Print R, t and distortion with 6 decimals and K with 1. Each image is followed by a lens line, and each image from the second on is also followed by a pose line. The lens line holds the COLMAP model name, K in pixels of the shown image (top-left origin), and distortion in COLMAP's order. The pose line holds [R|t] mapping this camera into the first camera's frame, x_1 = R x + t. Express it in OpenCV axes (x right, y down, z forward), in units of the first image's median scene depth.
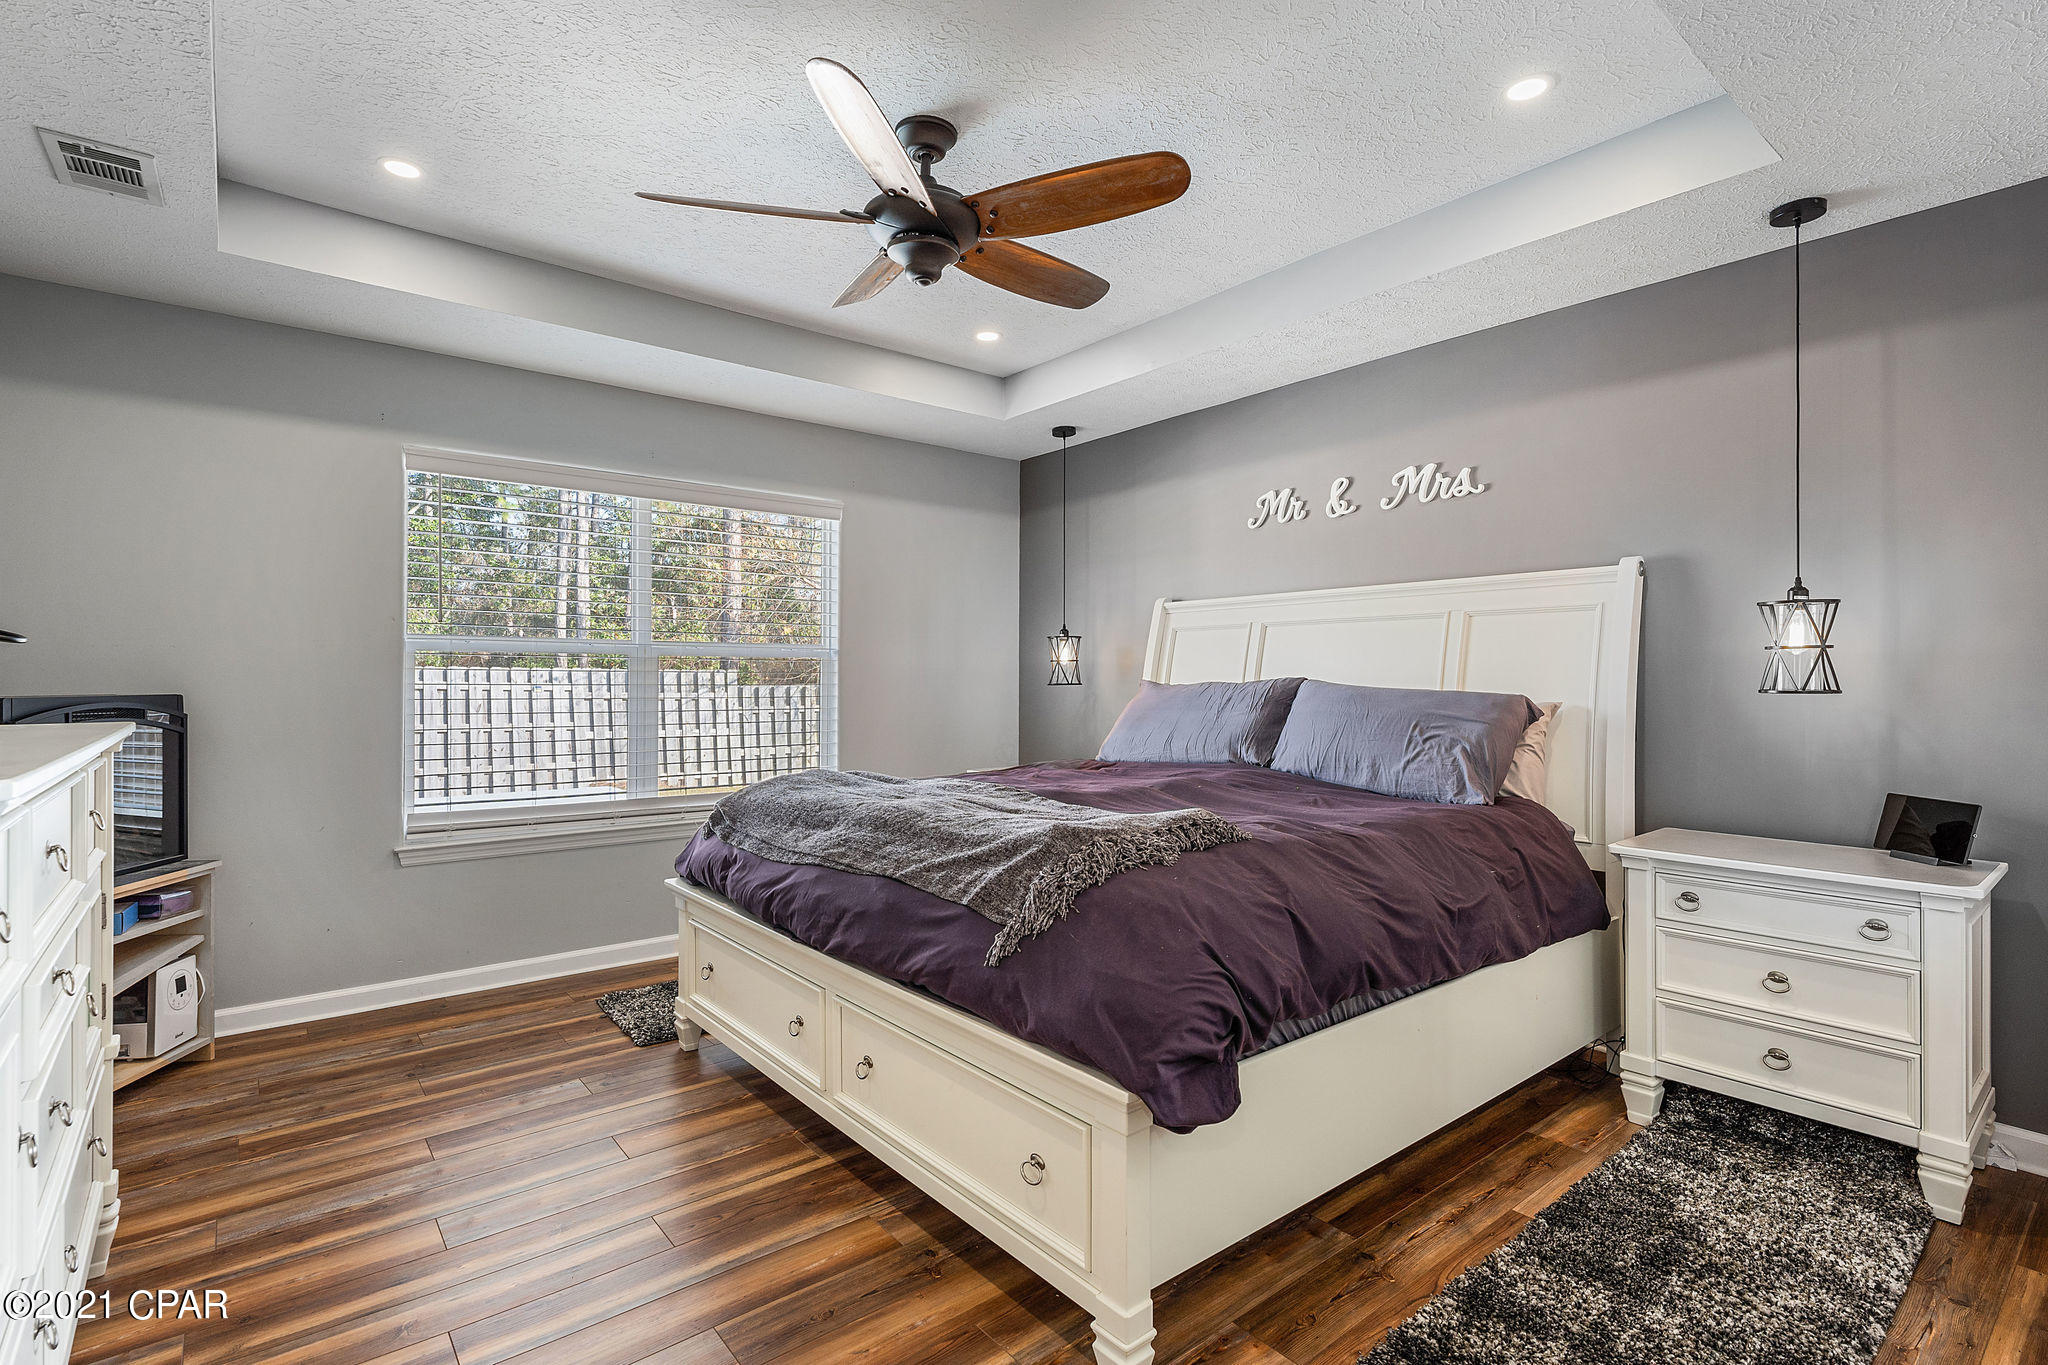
lens RADIAL K [[968.1, 0, 1024.0], [0, 968.1, 680.0], [0, 0, 1]] dist [-0.005635, -0.000227]
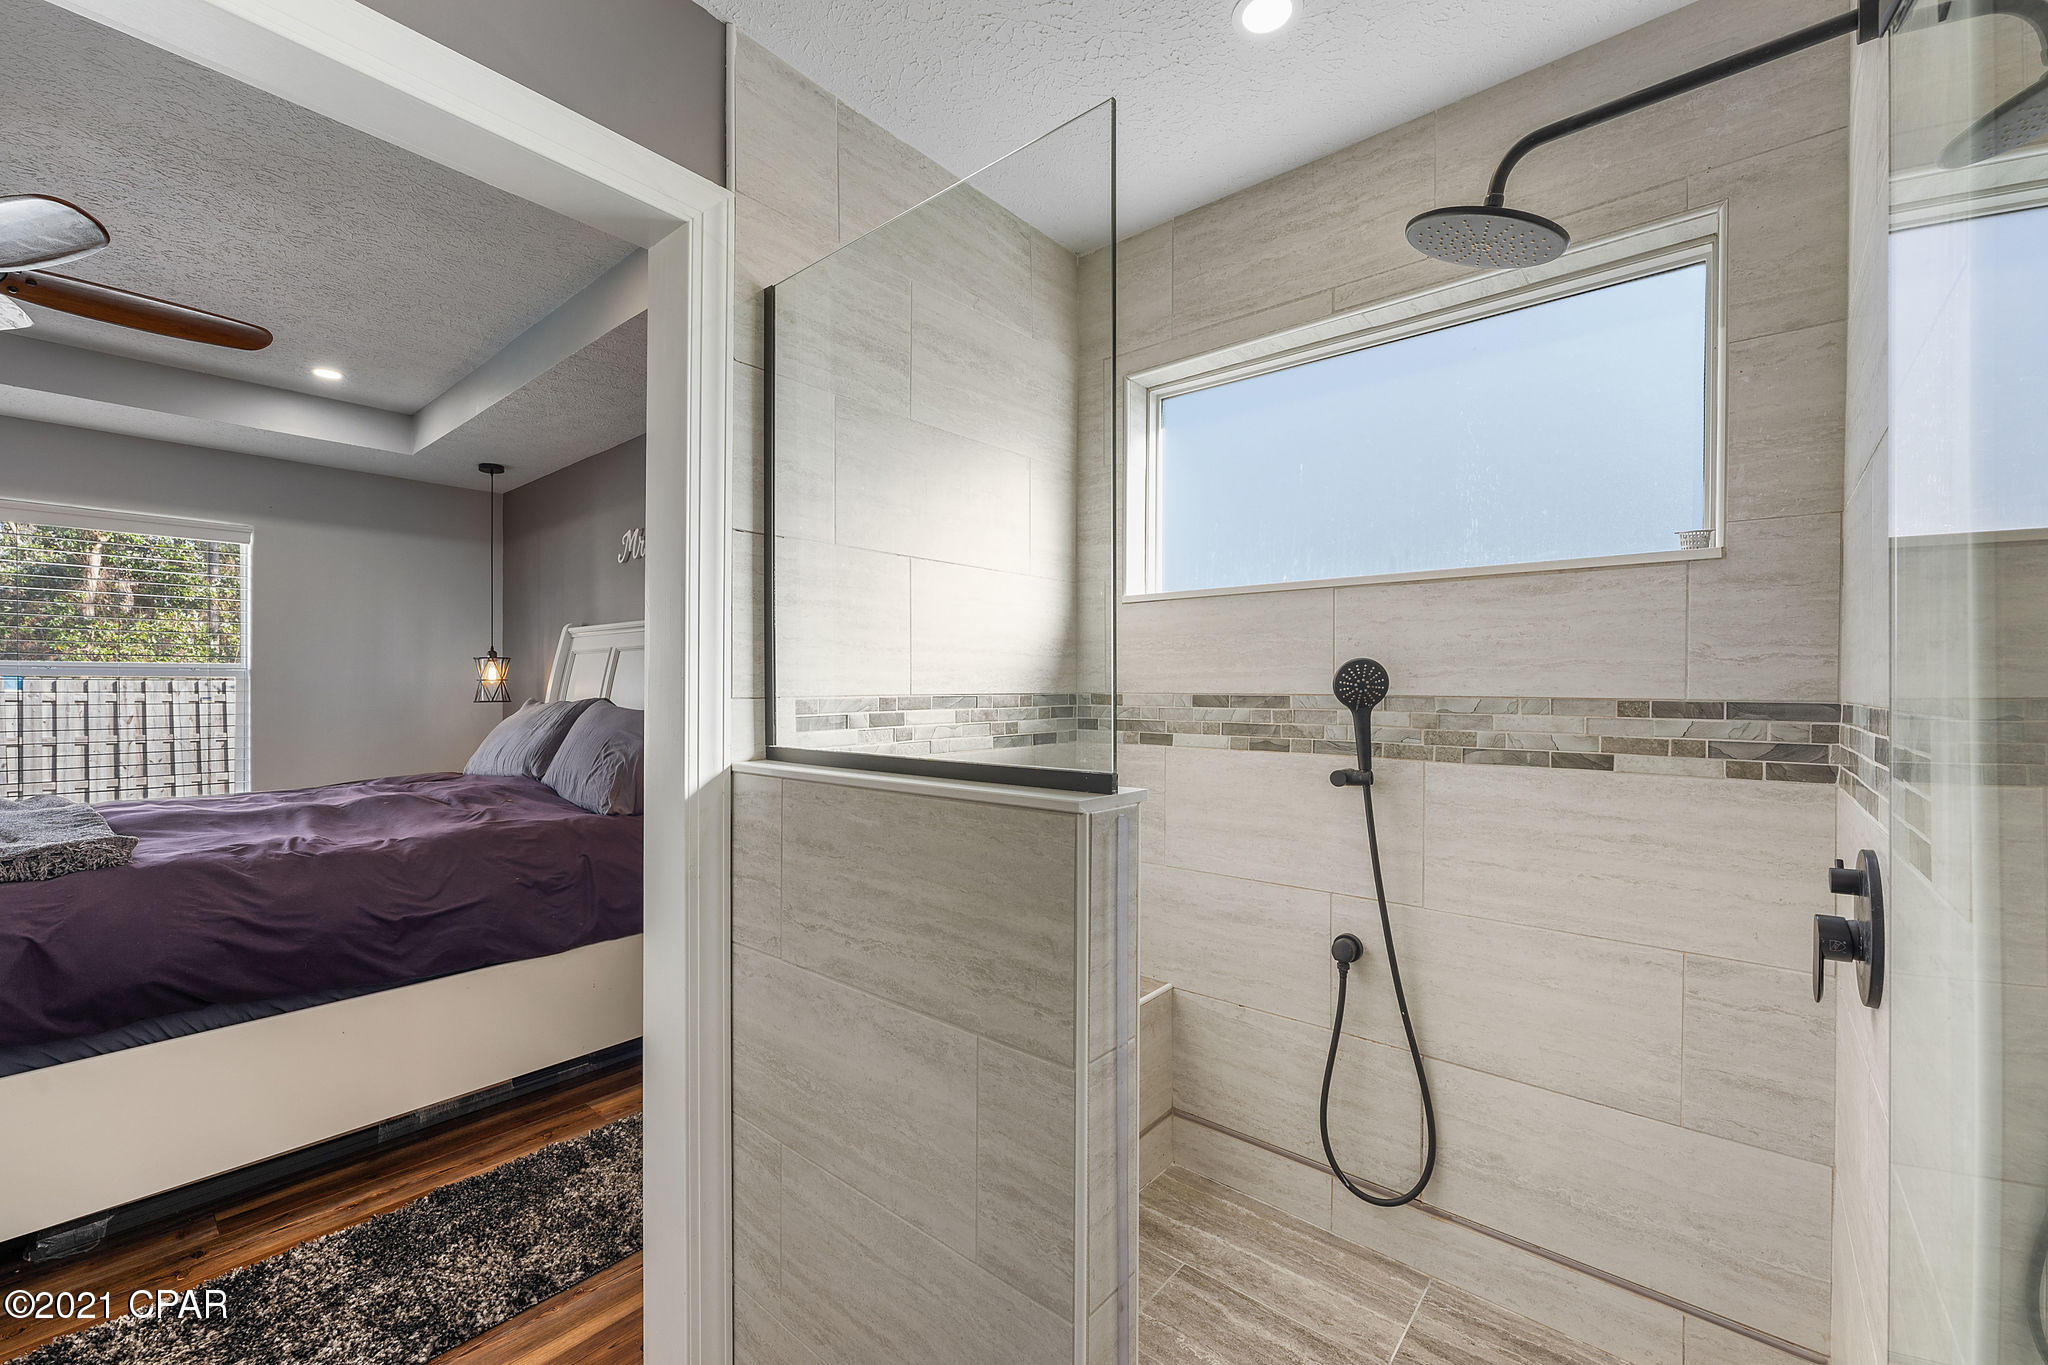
lens RADIAL K [[826.4, 0, 1038.5], [0, 826.4, 693.1], [0, 0, 1]] dist [0.001107, 0.000092]
pose [[0.979789, 0.000378, 0.200033, 0.868492], [-0.001967, 0.999968, 0.007746, -0.025970], [-0.200024, -0.007983, 0.979759, -0.060923]]
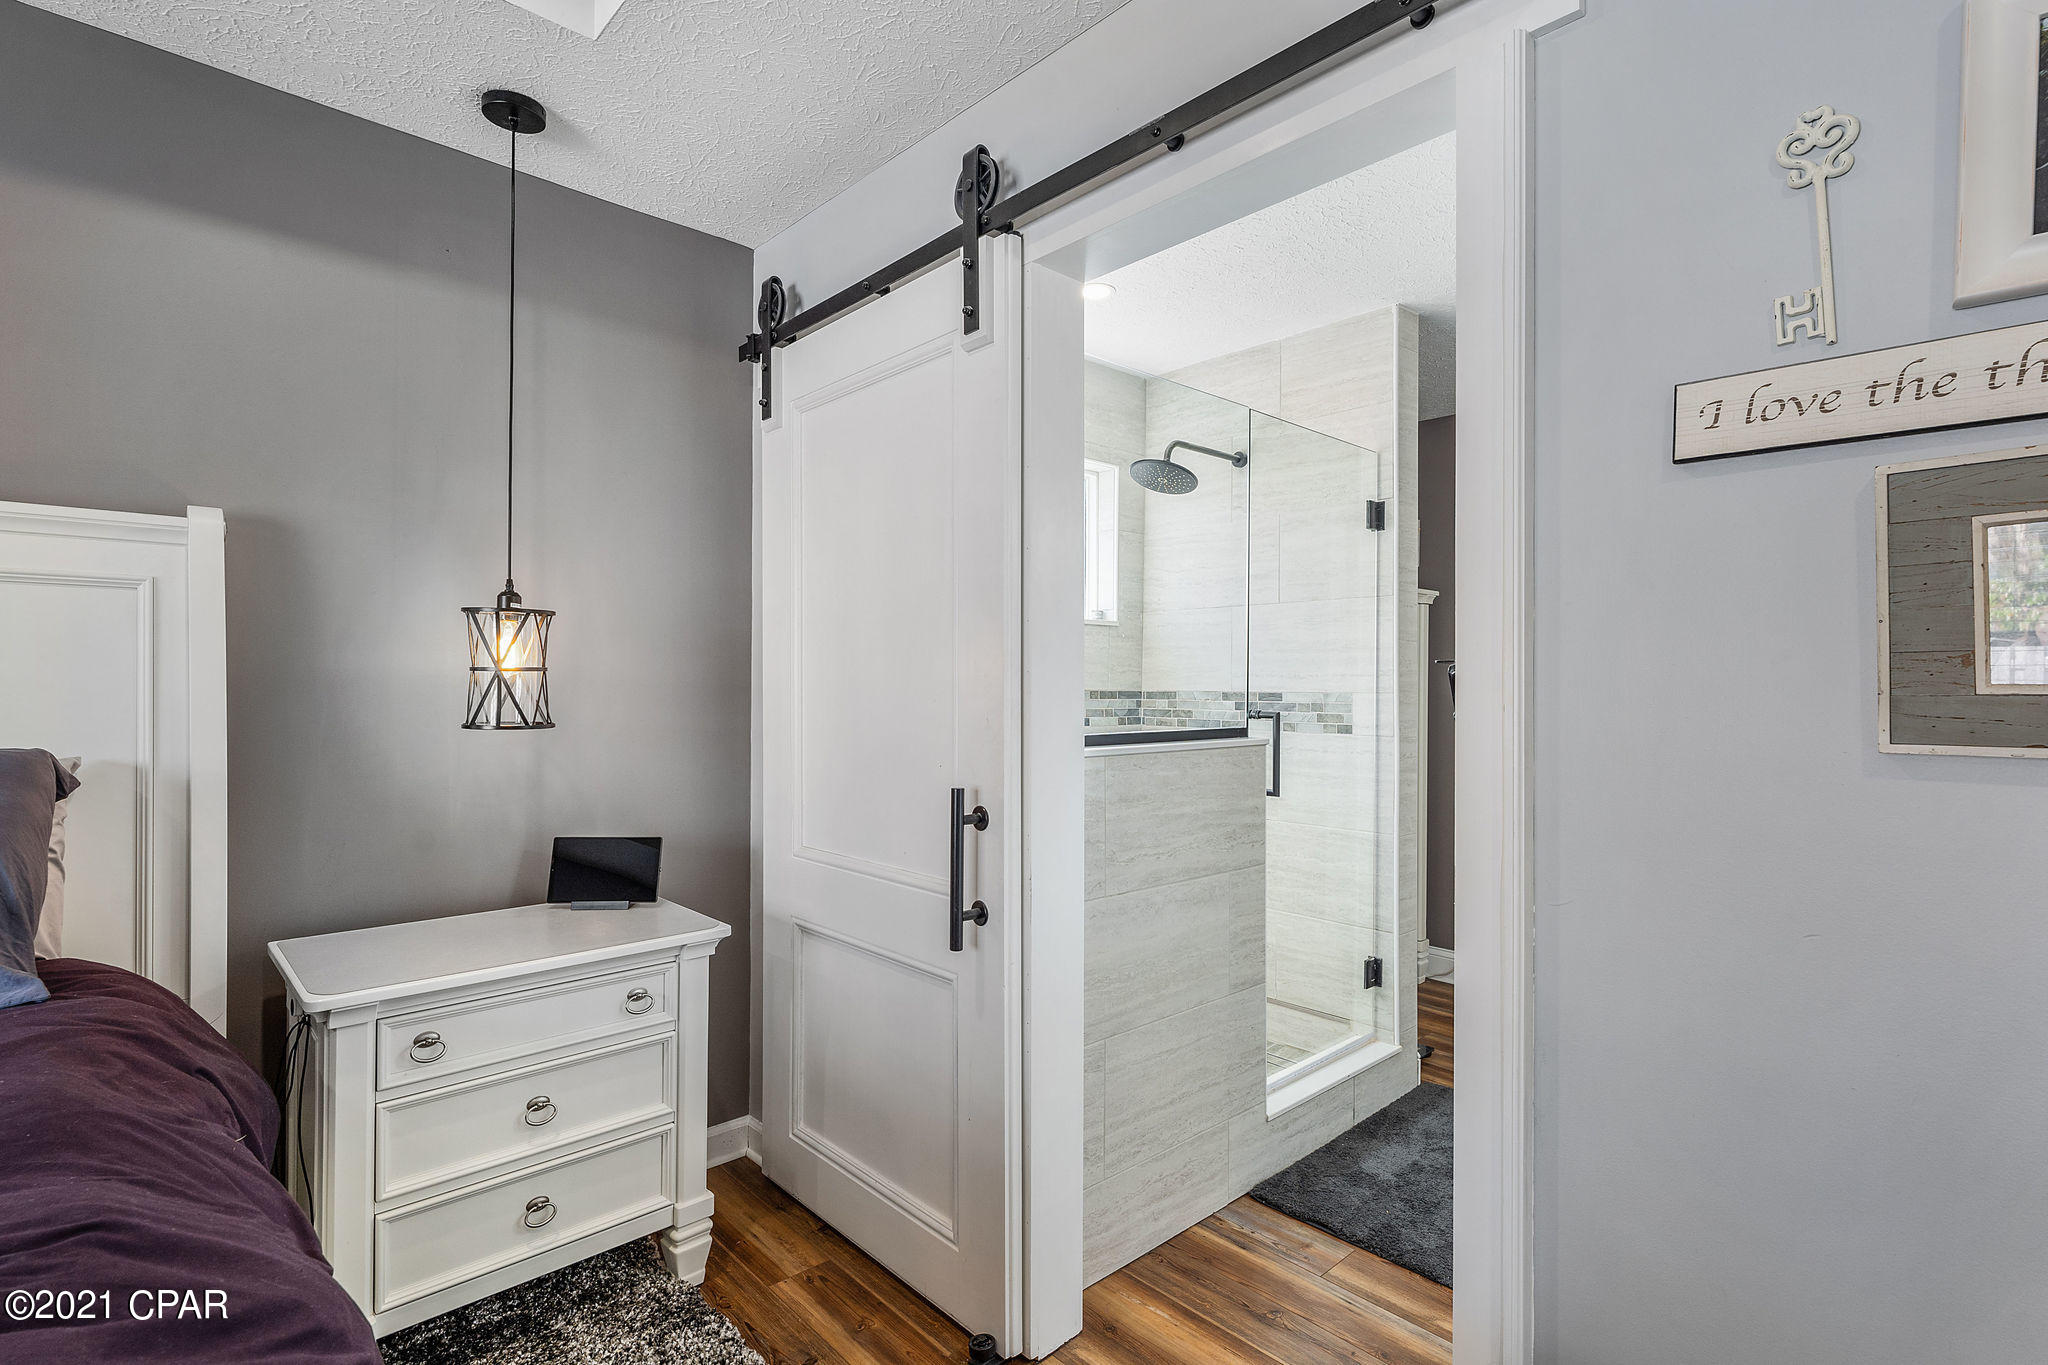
lens RADIAL K [[968.1, 0, 1034.3], [0, 968.1, 675.3], [0, 0, 1]] dist [-0.005635, -0.000227]
pose [[-0.074194, 0.008122, 0.997211, -0.010953], [-0.009657, 0.999914, -0.008863, -0.026317], [-0.997197, -0.010287, -0.074109, 0.632338]]
